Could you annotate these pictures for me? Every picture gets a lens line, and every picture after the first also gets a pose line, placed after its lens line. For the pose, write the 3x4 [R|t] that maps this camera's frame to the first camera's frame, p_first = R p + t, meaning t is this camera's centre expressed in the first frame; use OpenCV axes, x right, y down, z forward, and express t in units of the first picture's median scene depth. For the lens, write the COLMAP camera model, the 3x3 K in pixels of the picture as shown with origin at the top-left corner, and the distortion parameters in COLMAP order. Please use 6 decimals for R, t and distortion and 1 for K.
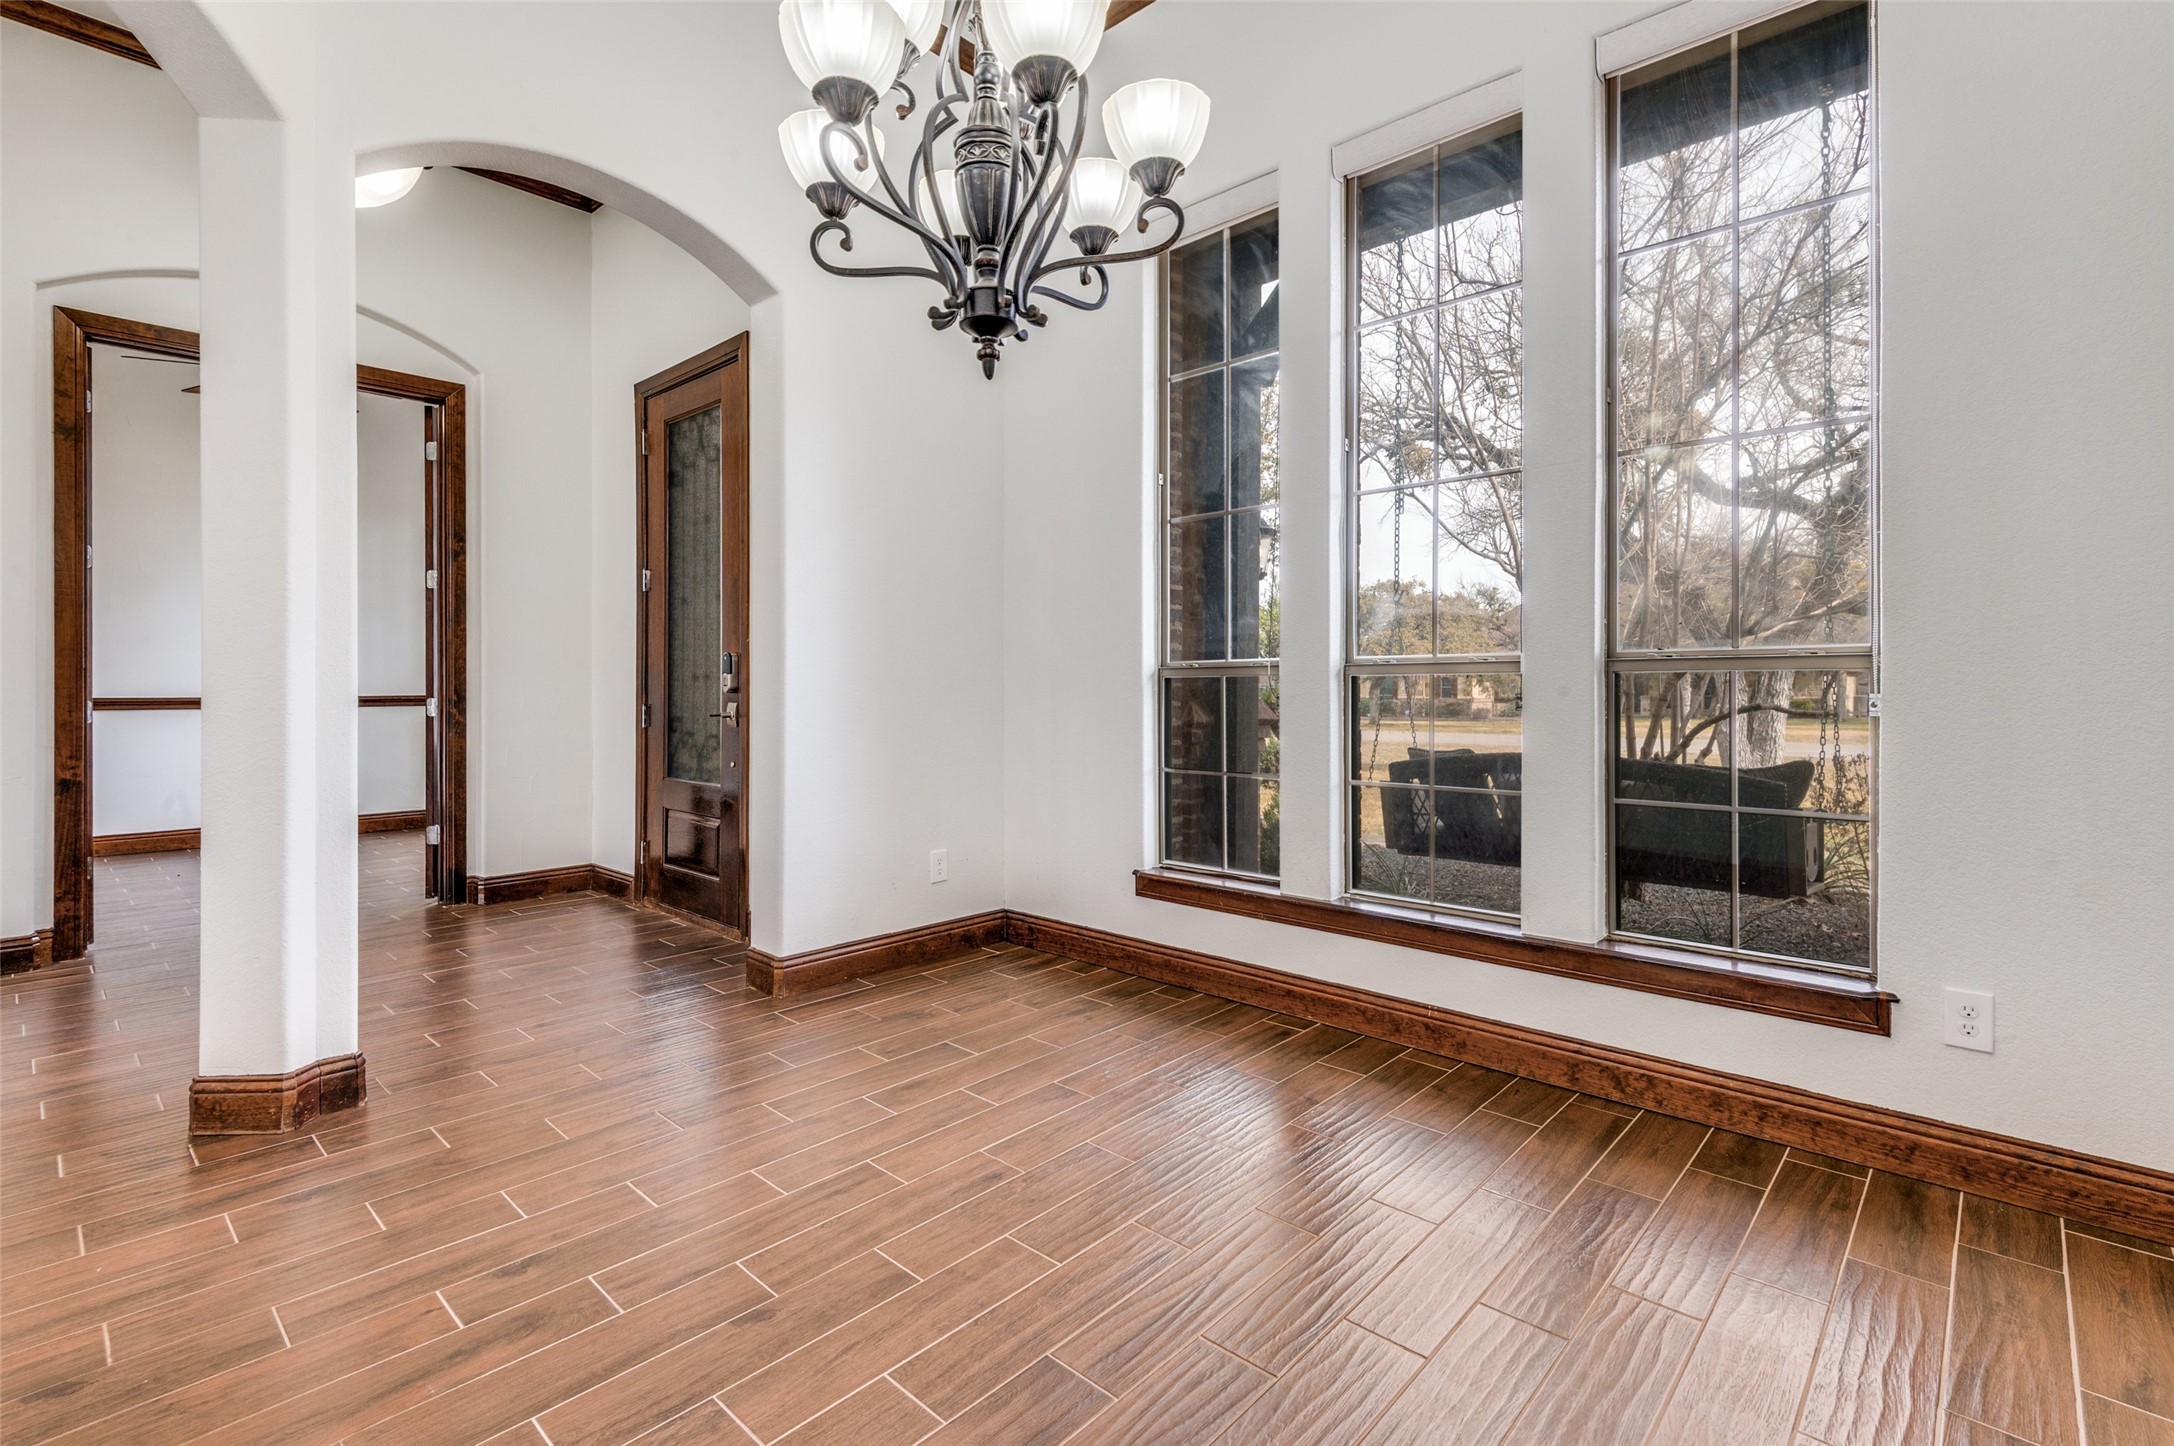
lens RADIAL K [[984.4, 0, 1083.6], [0, 984.4, 695.0], [0, 0, 1]] dist [0.028013, -0.000089]
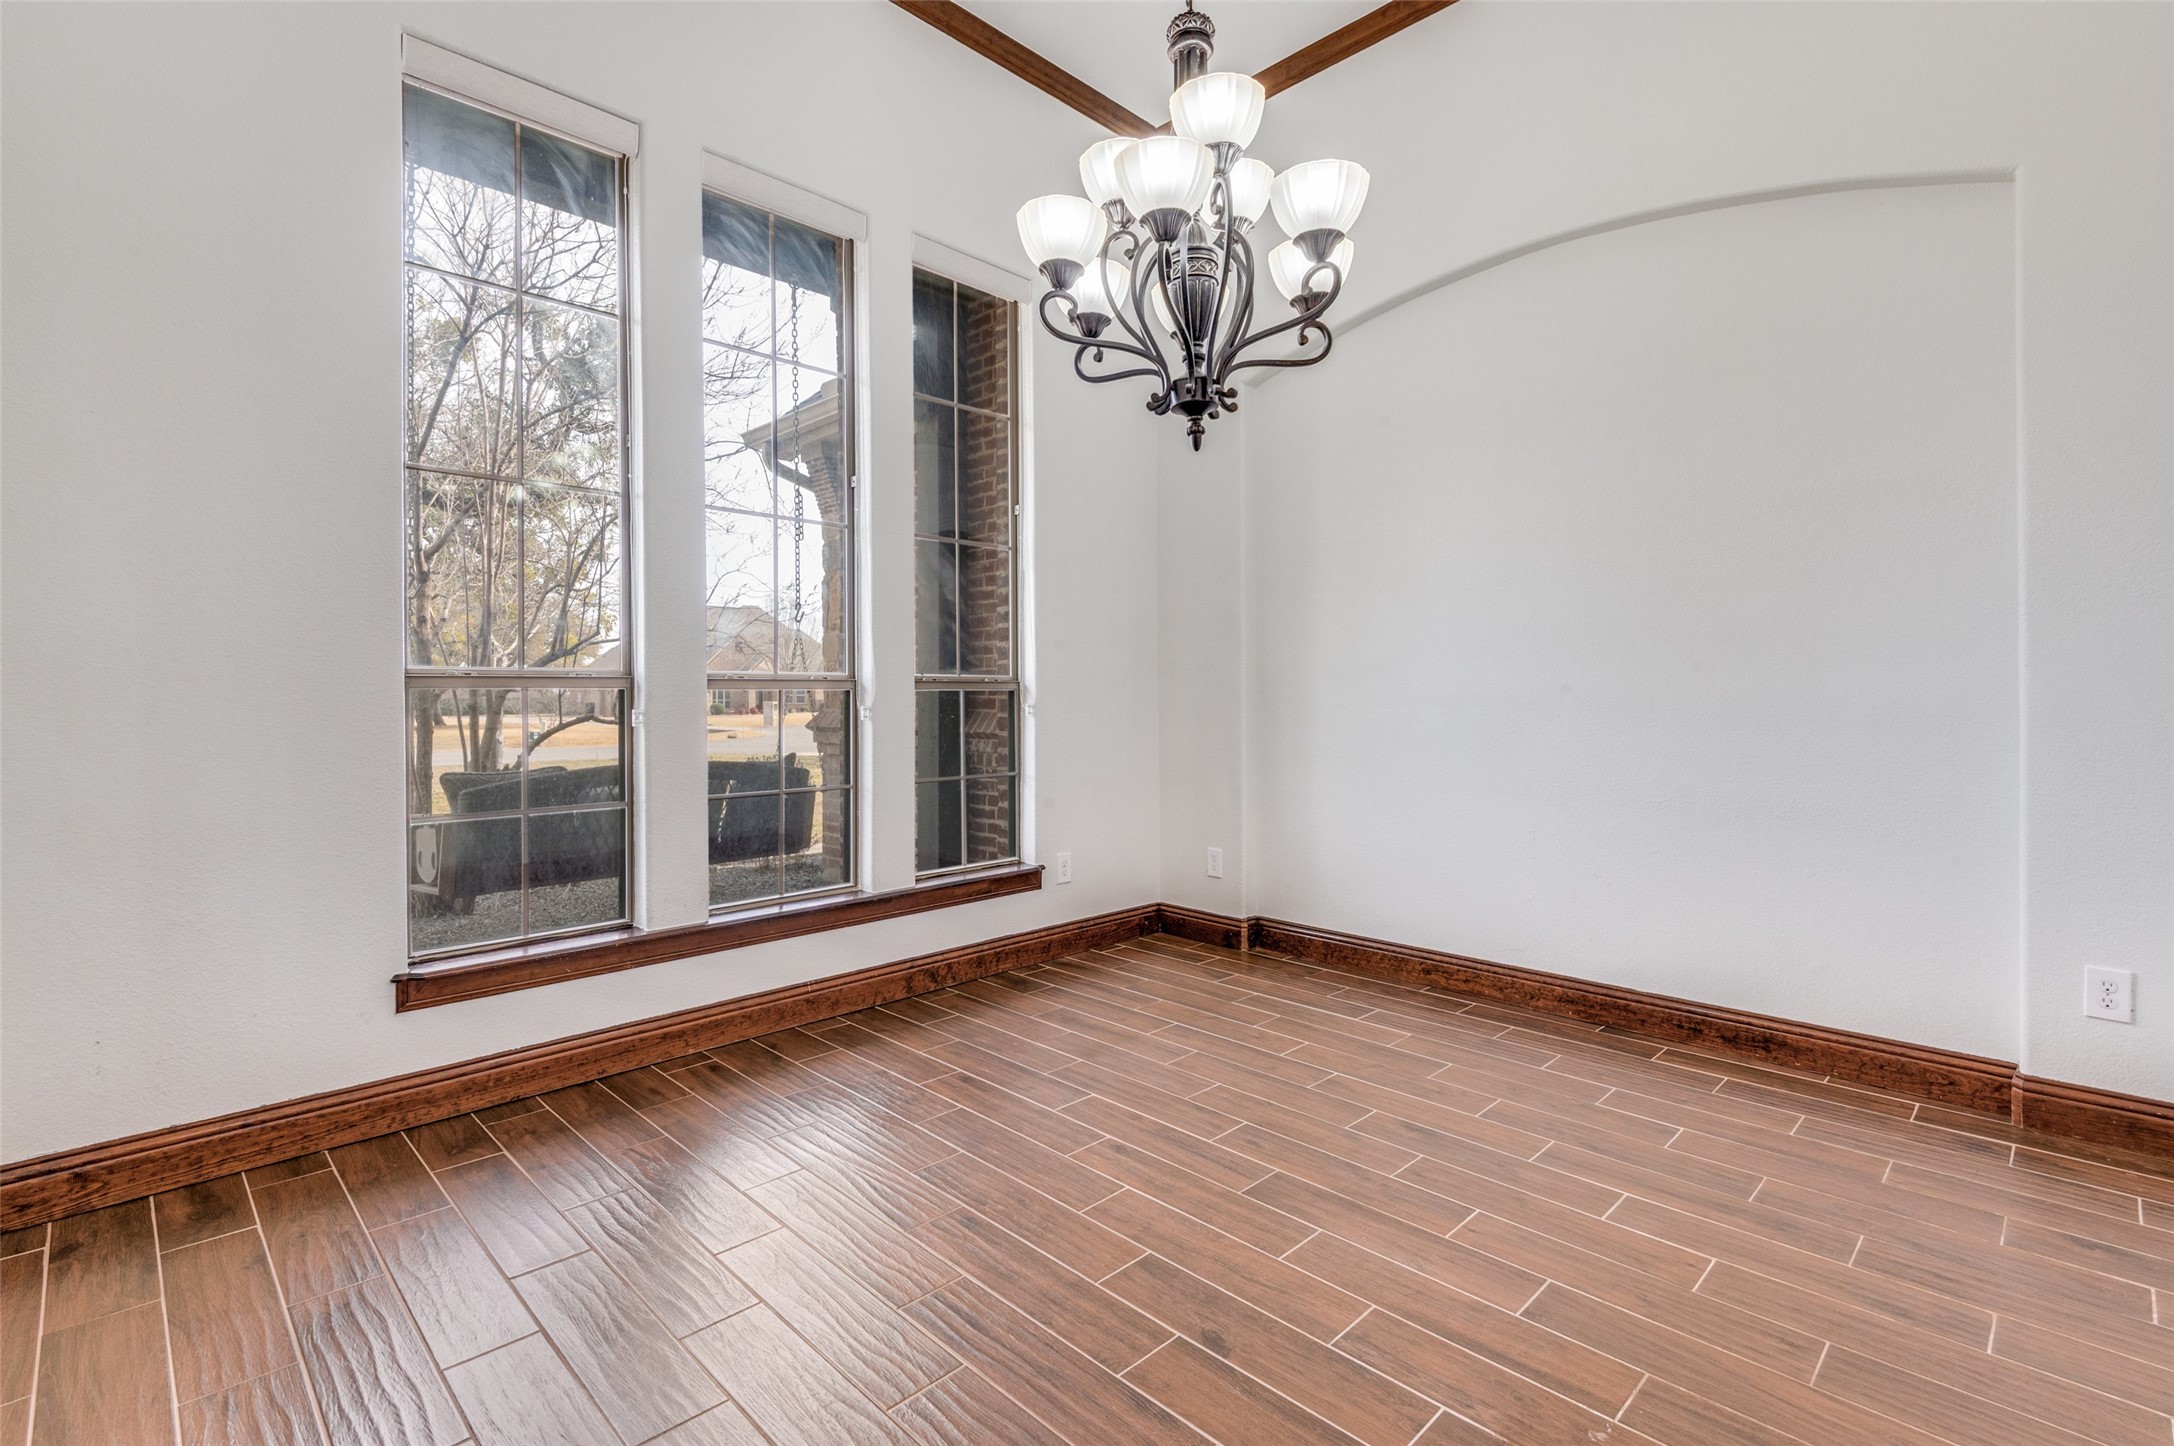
lens RADIAL K [[993.3, 0, 1087.2], [0, 993.3, 712.8], [0, 0, 1]] dist [0.024267, -0.000695]
pose [[0.037155, -0.013285, 0.999221, -0.826904], [0.011104, 0.999855, 0.012881, -0.004916], [-0.999248, 0.010616, 0.037297, 0.683626]]
